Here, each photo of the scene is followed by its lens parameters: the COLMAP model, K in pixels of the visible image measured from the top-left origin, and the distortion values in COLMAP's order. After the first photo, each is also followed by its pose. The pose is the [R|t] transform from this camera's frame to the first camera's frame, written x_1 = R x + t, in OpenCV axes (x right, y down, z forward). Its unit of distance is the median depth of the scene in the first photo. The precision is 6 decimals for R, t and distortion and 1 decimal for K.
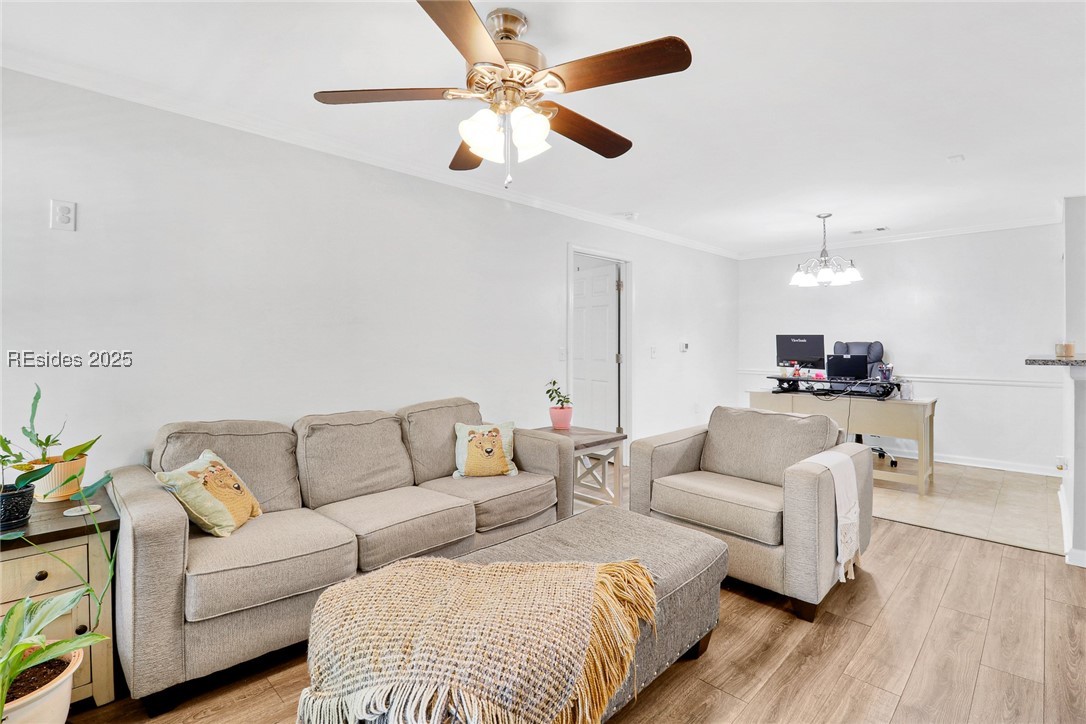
lens RADIAL K [[507.7, 0, 550.0], [0, 507.7, 348.5], [0, 0, 1]] dist [0.001076, -0.011239]
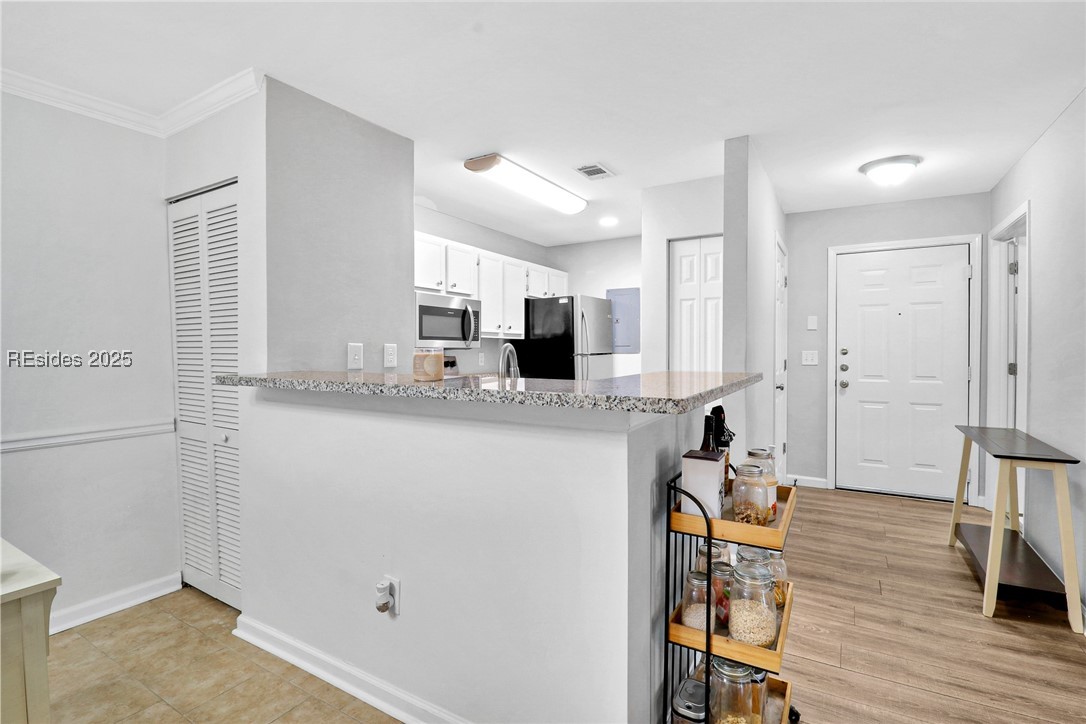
lens RADIAL K [[505.6, 0, 549.7], [0, 505.6, 355.4], [0, 0, 1]] dist [0.001406, -0.013269]
pose [[-0.237173, -0.014155, 0.971364, 0.371388], [0.017228, 0.999675, 0.018774, -0.010564], [-0.971315, 0.021187, -0.236852, 0.705367]]
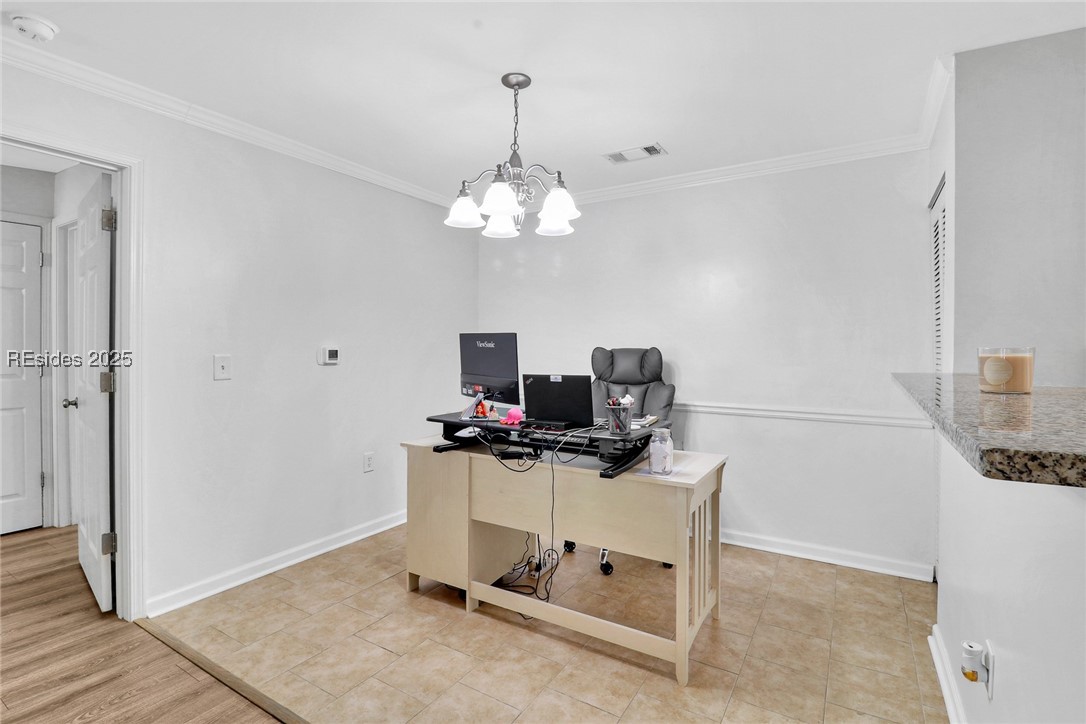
lens RADIAL K [[505.6, 0, 549.7], [0, 505.6, 355.4], [0, 0, 1]] dist [0.001406, -0.013269]
pose [[0.973973, 0.002475, 0.226652, 0.453348], [-0.002839, 0.999995, 0.001279, -0.005947], [-0.226647, -0.001889, 0.973975, 0.517426]]
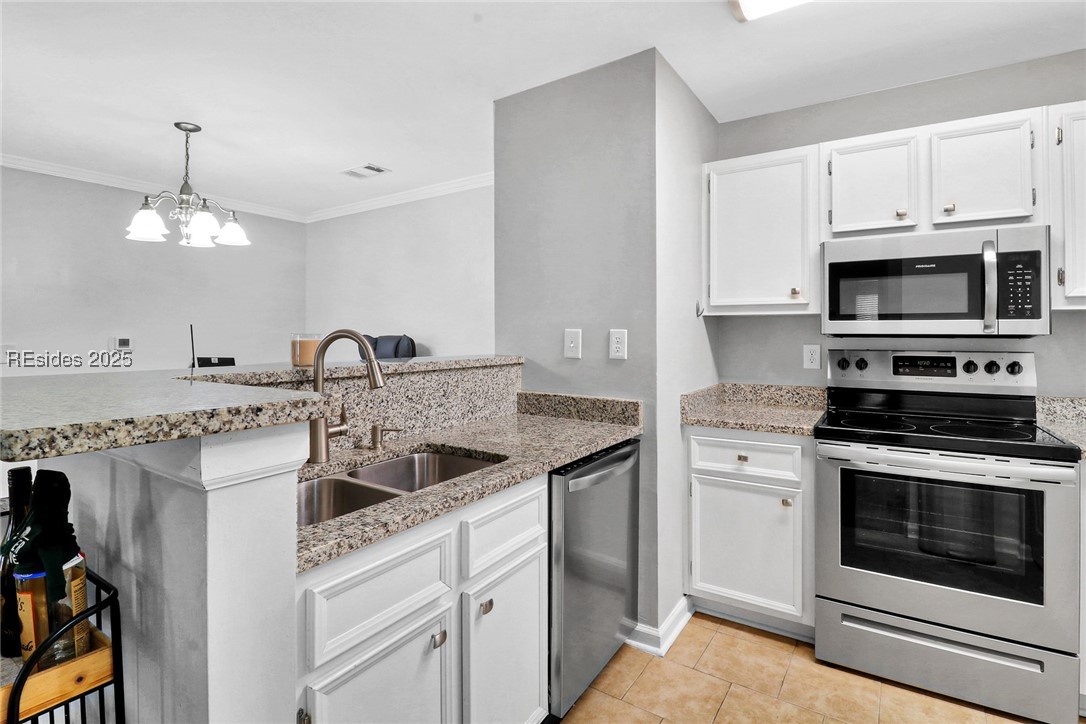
lens RADIAL K [[513.5, 0, 564.1], [0, 513.5, 335.5], [0, 0, 1]] dist [-0.026169, -0.000826]
pose [[0.977308, -0.000170, 0.211821, 0.827349], [0.003148, 0.999901, -0.013722, -0.004234], [-0.211798, 0.014077, 0.977212, 0.315262]]
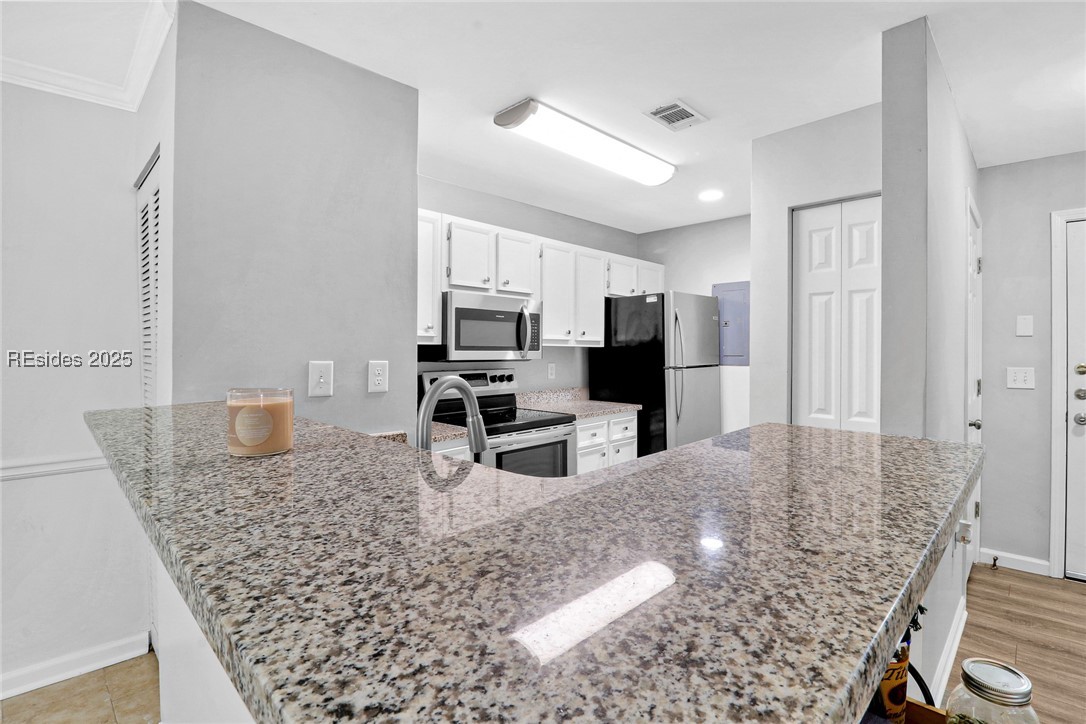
lens RADIAL K [[507.7, 0, 550.0], [0, 507.7, 348.5], [0, 0, 1]] dist [0.001076, -0.011239]
pose [[-0.003620, 0.000157, 0.999993, 0.543214], [0.012587, 0.999921, -0.000111, -0.024177], [-0.999914, 0.012586, -0.003622, 0.602325]]
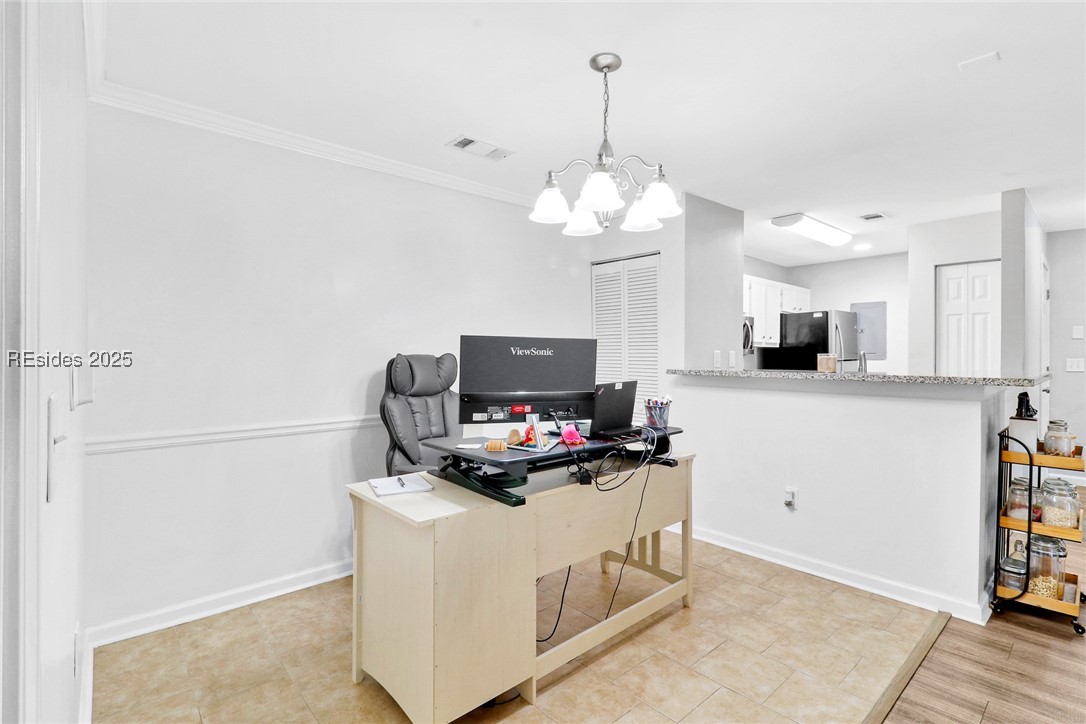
lens RADIAL K [[505.6, 0, 549.7], [0, 505.6, 355.4], [0, 0, 1]] dist [0.001406, -0.013269]
pose [[0.071053, -0.001448, 0.997472, 0.102897], [0.013578, 0.999908, 0.000484, -0.013399], [-0.997380, 0.013510, 0.071066, 0.988643]]
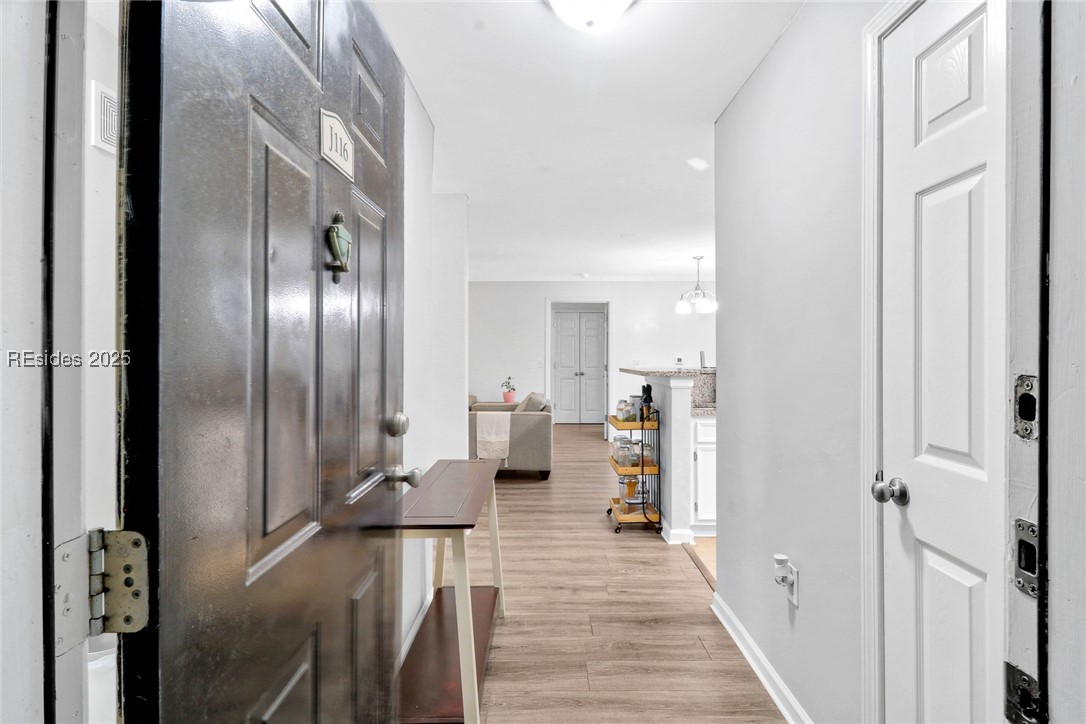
lens RADIAL K [[507.7, 0, 550.0], [0, 507.7, 348.5], [0, 0, 1]] dist [0.001076, -0.011239]
pose [[0.706559, -0.007750, -0.707612, 1.167716], [-0.011767, 0.999673, -0.022697, -0.000221], [0.707556, 0.024363, 0.706237, -0.185887]]
